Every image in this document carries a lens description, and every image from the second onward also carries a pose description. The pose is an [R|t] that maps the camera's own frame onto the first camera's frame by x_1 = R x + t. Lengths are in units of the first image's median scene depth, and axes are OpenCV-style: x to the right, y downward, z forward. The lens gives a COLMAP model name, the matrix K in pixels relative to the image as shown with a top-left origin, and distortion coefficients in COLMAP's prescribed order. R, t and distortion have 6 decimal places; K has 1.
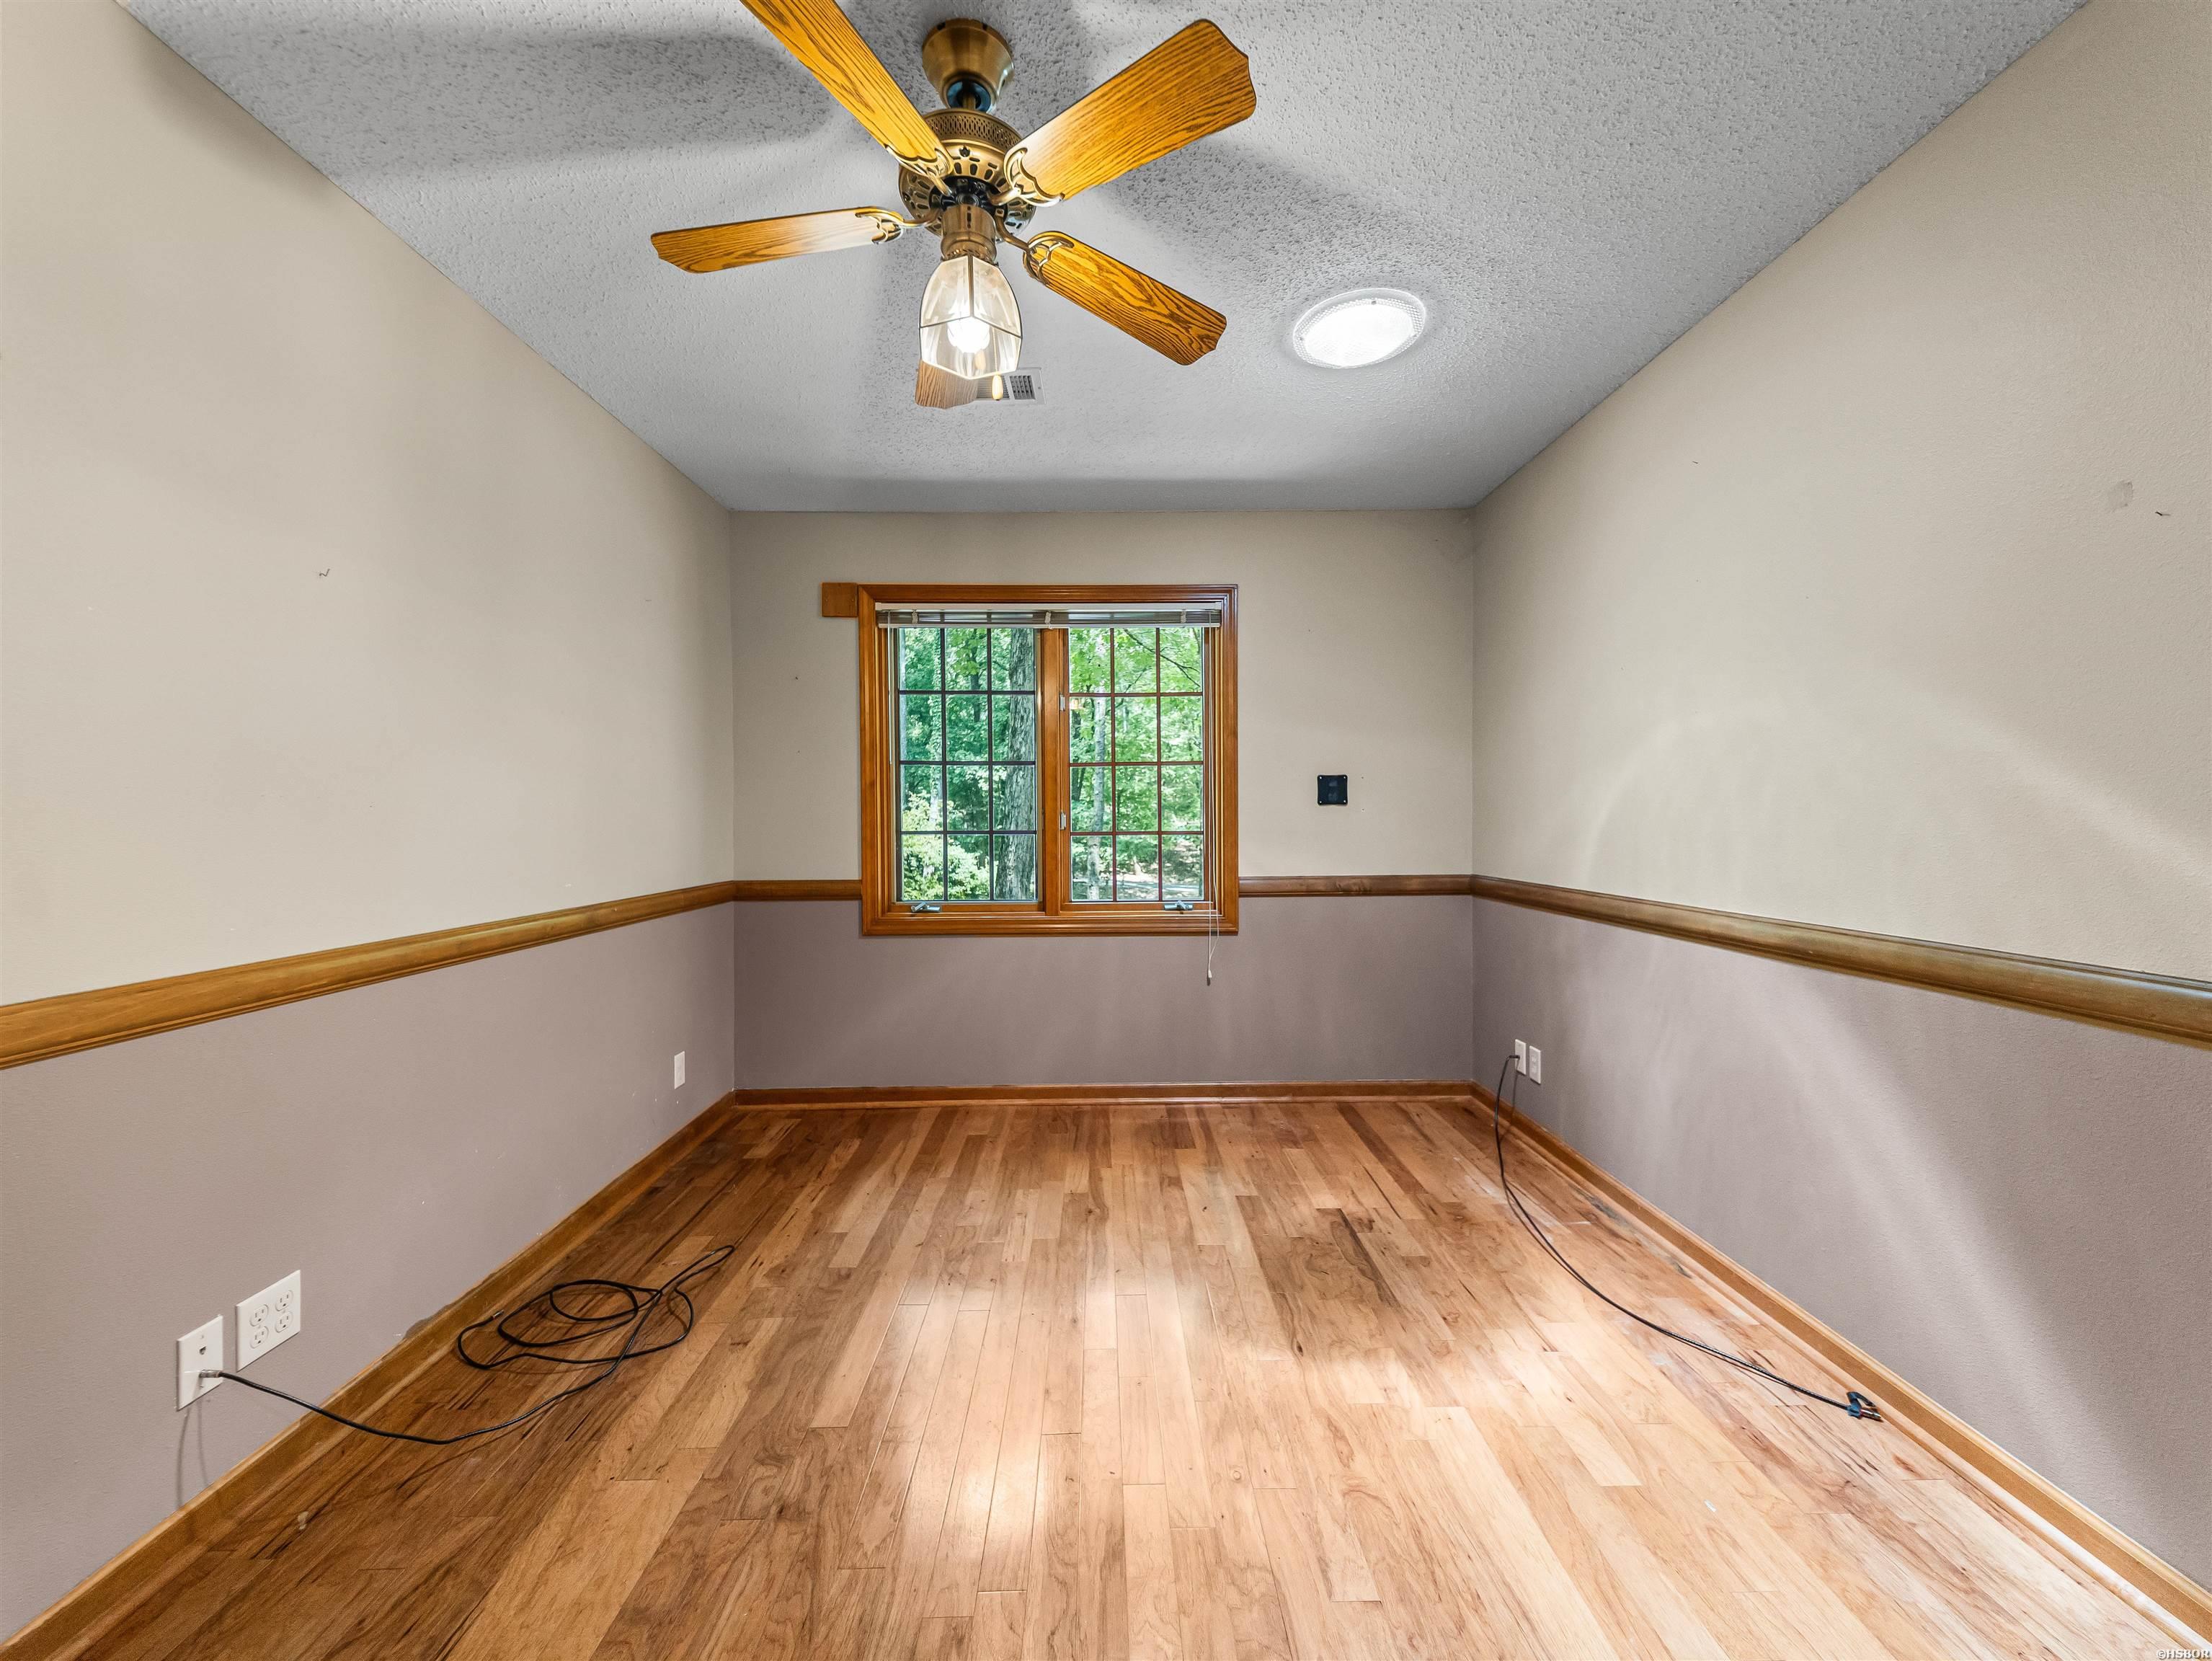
lens RADIAL K [[865.4, 0, 1109.9], [0, 865.4, 819.5], [0, 0, 1]] dist [0.011264, -0.002234]
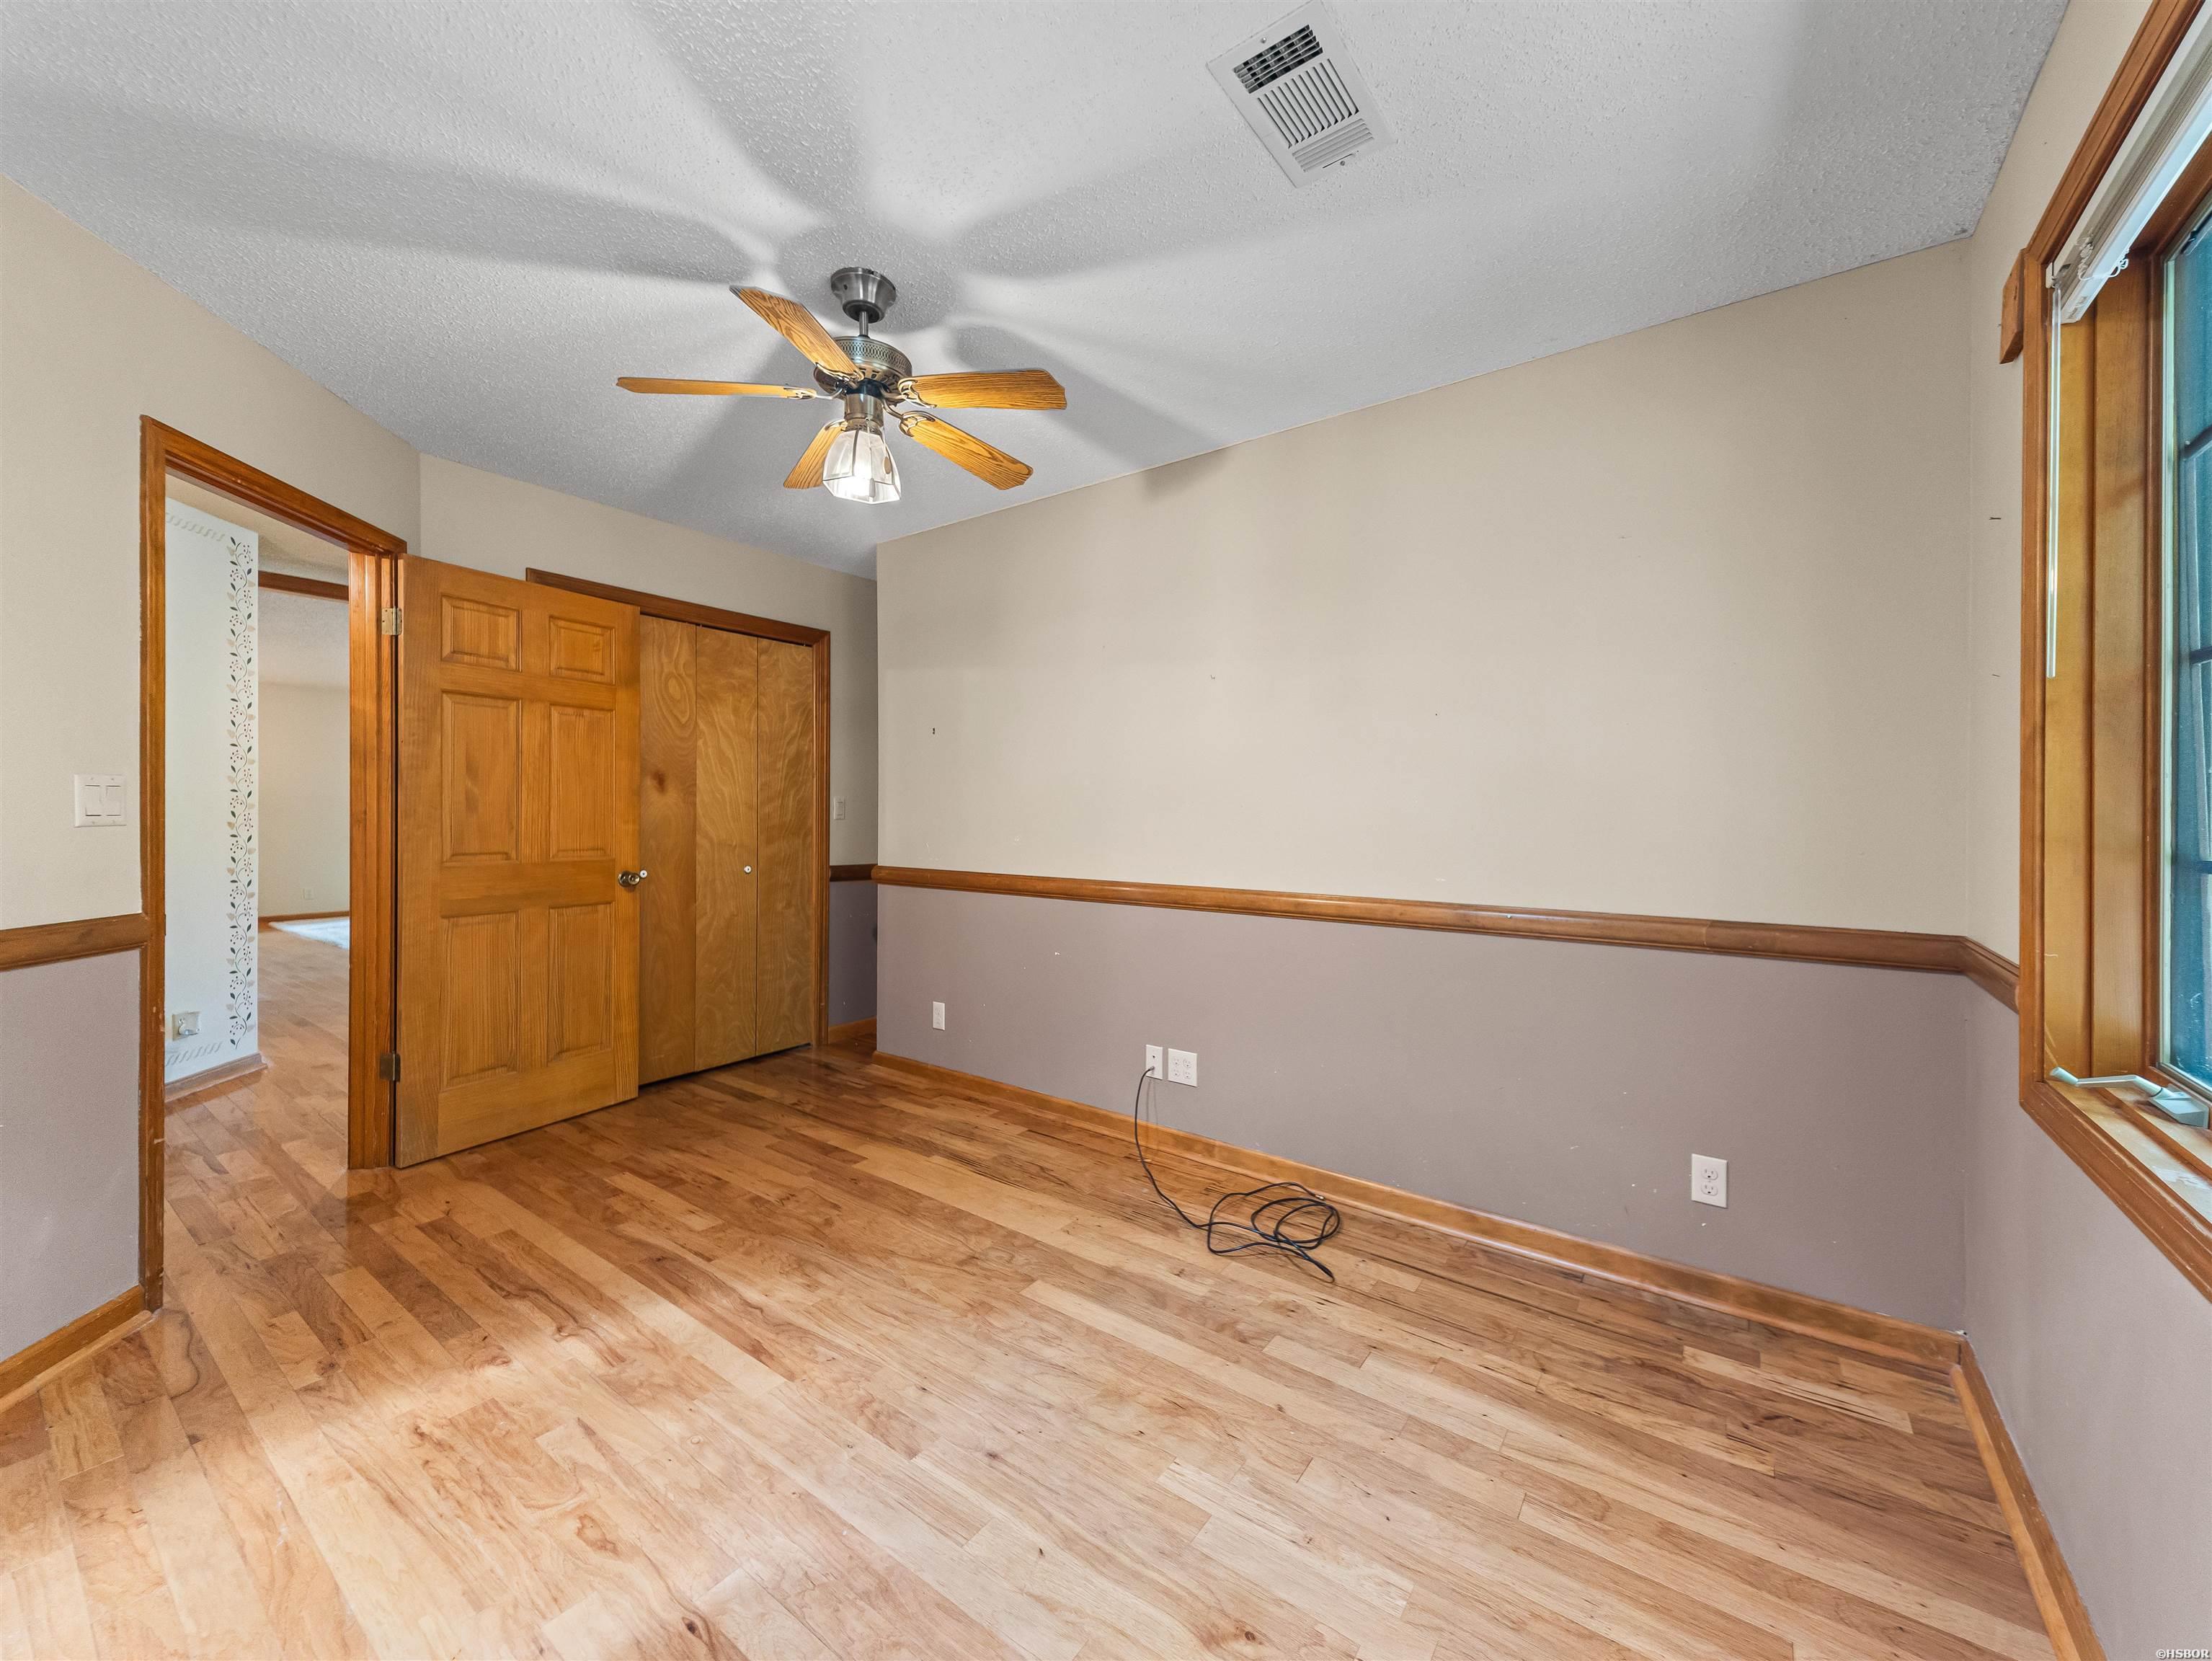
lens RADIAL K [[865.4, 0, 1111.9], [0, 865.4, 815.0], [0, 0, 1]] dist [0.011264, -0.002234]
pose [[-0.601296, 0.008701, -0.798979, 0.472699], [-0.006537, 0.999854, 0.015808, -0.017151], [0.799000, 0.014728, -0.601151, 1.410202]]
